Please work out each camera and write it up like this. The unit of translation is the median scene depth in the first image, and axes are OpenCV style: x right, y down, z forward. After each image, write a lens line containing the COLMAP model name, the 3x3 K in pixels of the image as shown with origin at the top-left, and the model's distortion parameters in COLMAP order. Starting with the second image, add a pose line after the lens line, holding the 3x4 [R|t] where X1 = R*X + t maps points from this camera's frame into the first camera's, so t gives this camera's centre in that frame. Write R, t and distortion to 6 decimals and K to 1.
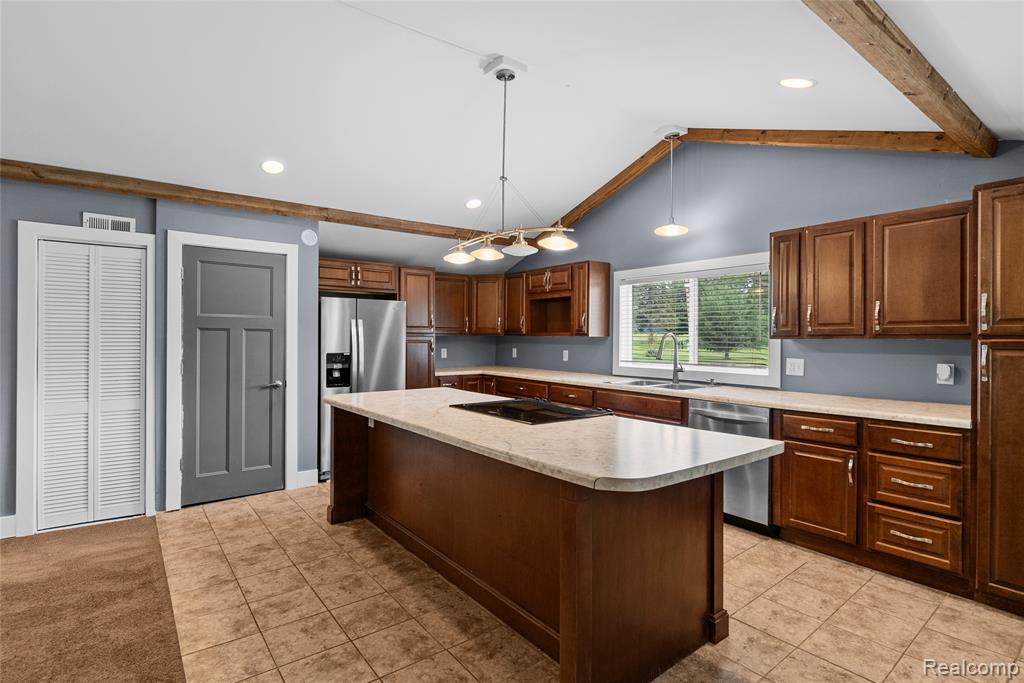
lens RADIAL K [[503.5, 0, 508.7], [0, 503.5, 339.4], [0, 0, 1]] dist [-0.002739, -0.000581]
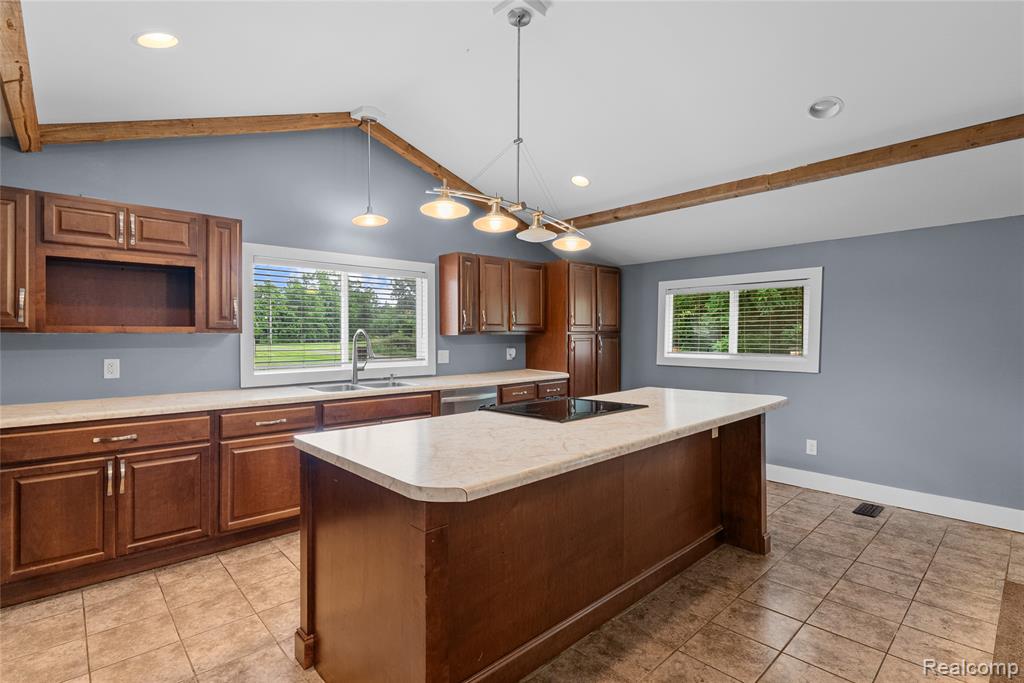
lens RADIAL K [[491.3, 0, 510.2], [0, 491.3, 338.1], [0, 0, 1]] dist [0.004014, -0.000551]
pose [[-0.095055, -0.008590, 0.995435, -0.703220], [0.009550, 0.999909, 0.009540, -0.003346], [-0.995426, 0.010413, -0.094965, 0.944368]]
